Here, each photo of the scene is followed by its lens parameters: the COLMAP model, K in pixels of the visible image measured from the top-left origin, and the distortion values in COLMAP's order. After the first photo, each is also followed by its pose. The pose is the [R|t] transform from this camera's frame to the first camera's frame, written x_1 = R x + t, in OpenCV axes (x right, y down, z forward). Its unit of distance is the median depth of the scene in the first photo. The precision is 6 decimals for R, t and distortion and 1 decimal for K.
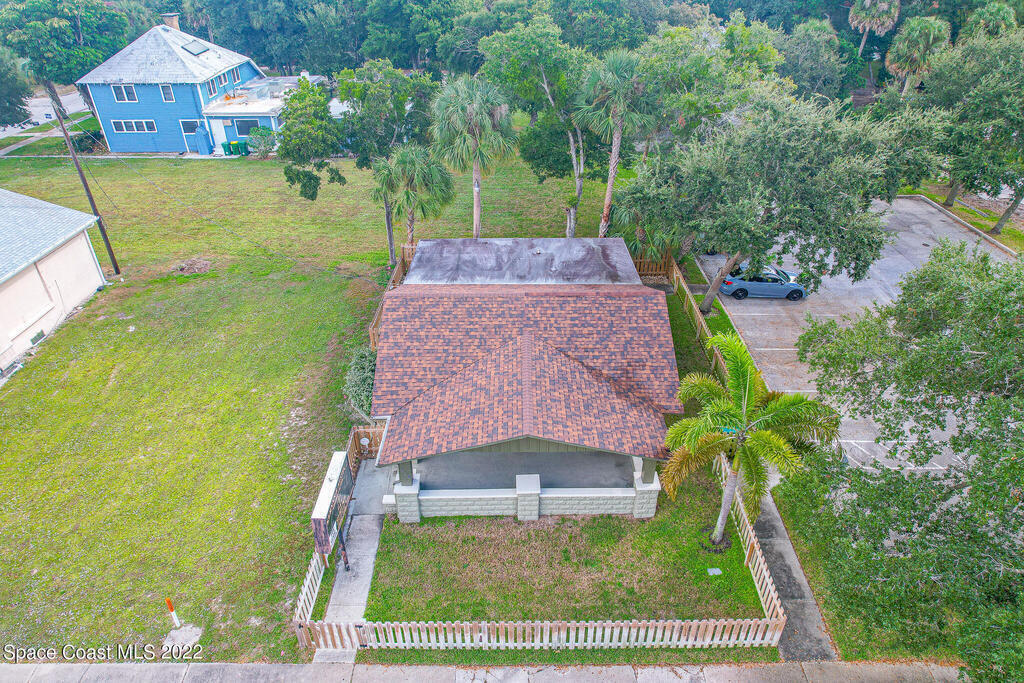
lens RADIAL K [[654.5, 0, 515.8], [0, 654.5, 343.4], [0, 0, 1]] dist [-0.083853, 0.074259]
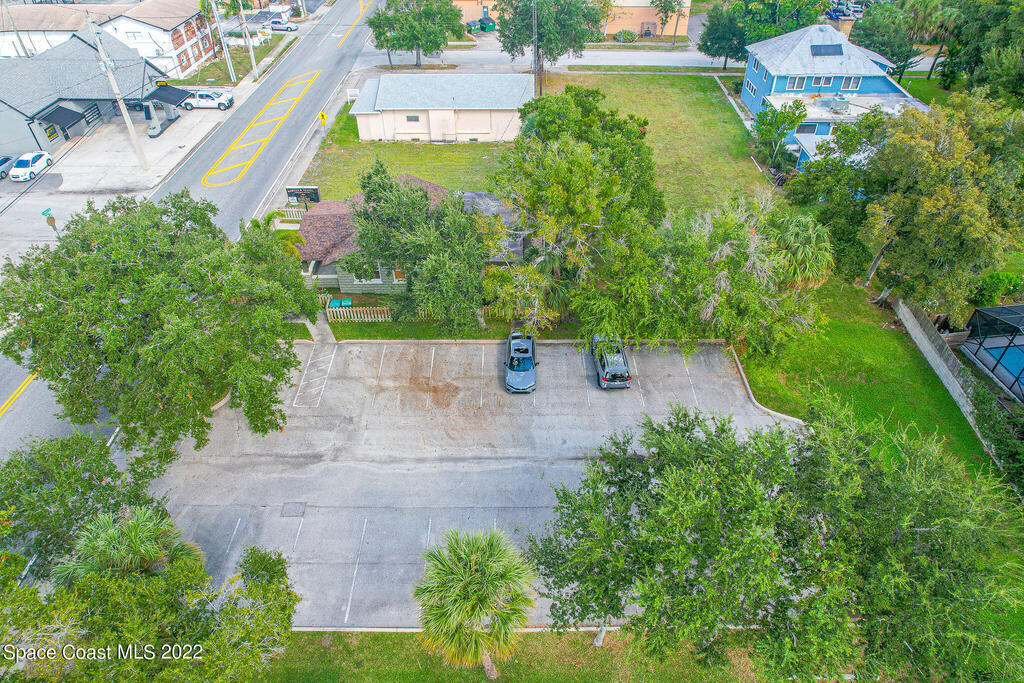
lens RADIAL K [[654.5, 0, 515.8], [0, 654.5, 343.4], [0, 0, 1]] dist [-0.083853, 0.074259]
pose [[-0.004050, 0.640500, -0.767948, 1.851469], [-0.537282, 0.646298, 0.541873, -1.101723], [0.843393, 0.414799, 0.341512, 0.839736]]
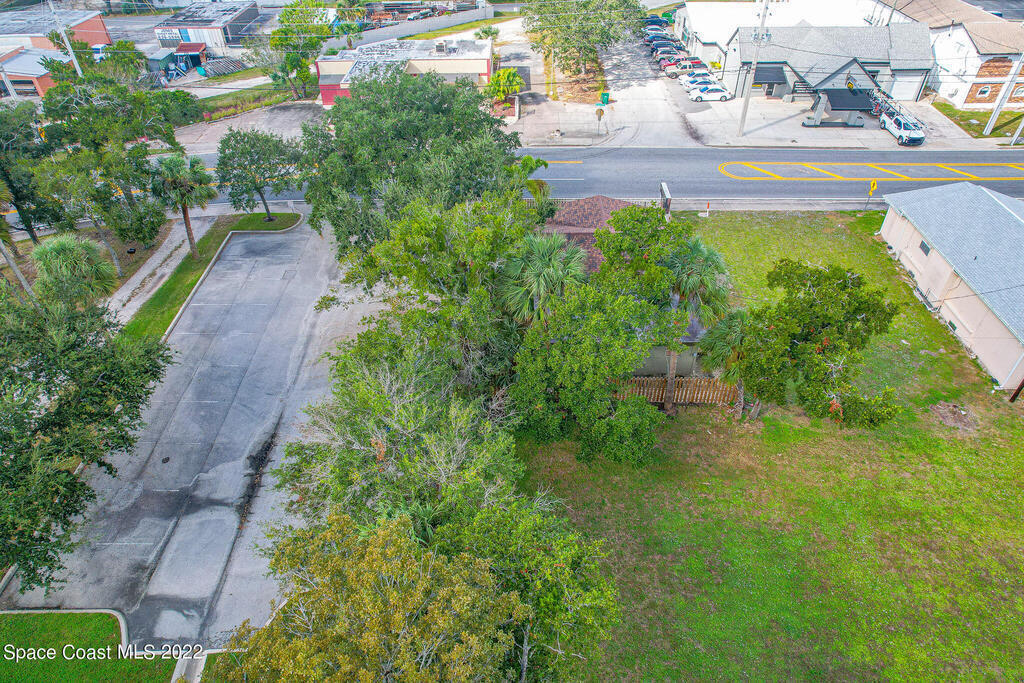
lens RADIAL K [[654.5, 0, 515.8], [0, 654.5, 343.4], [0, 0, 1]] dist [-0.083853, 0.074259]
pose [[-0.999918, 0.002984, 0.012427, 0.261730], [0.012752, 0.297258, 0.954712, -1.768259], [-0.000845, 0.954793, -0.297271, 1.893366]]
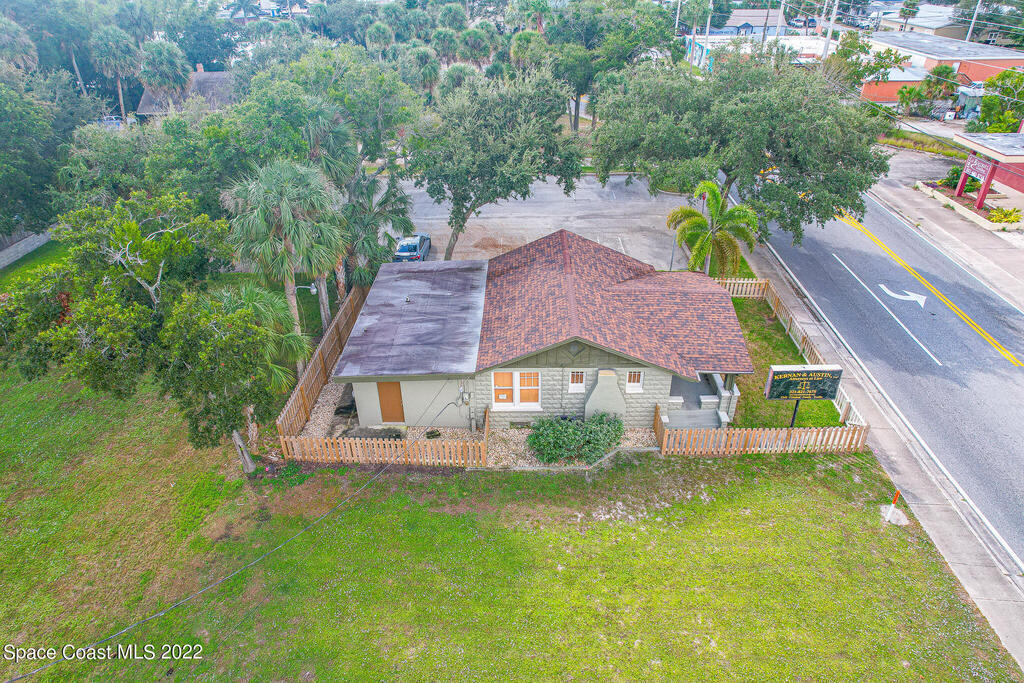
lens RADIAL K [[654.5, 0, 515.8], [0, 654.5, 343.4], [0, 0, 1]] dist [-0.083853, 0.074259]
pose [[0.019561, -0.519839, 0.854040, -1.085481], [0.543554, 0.722468, 0.427304, -0.557469], [-0.839146, 0.455859, 0.296693, 0.822077]]
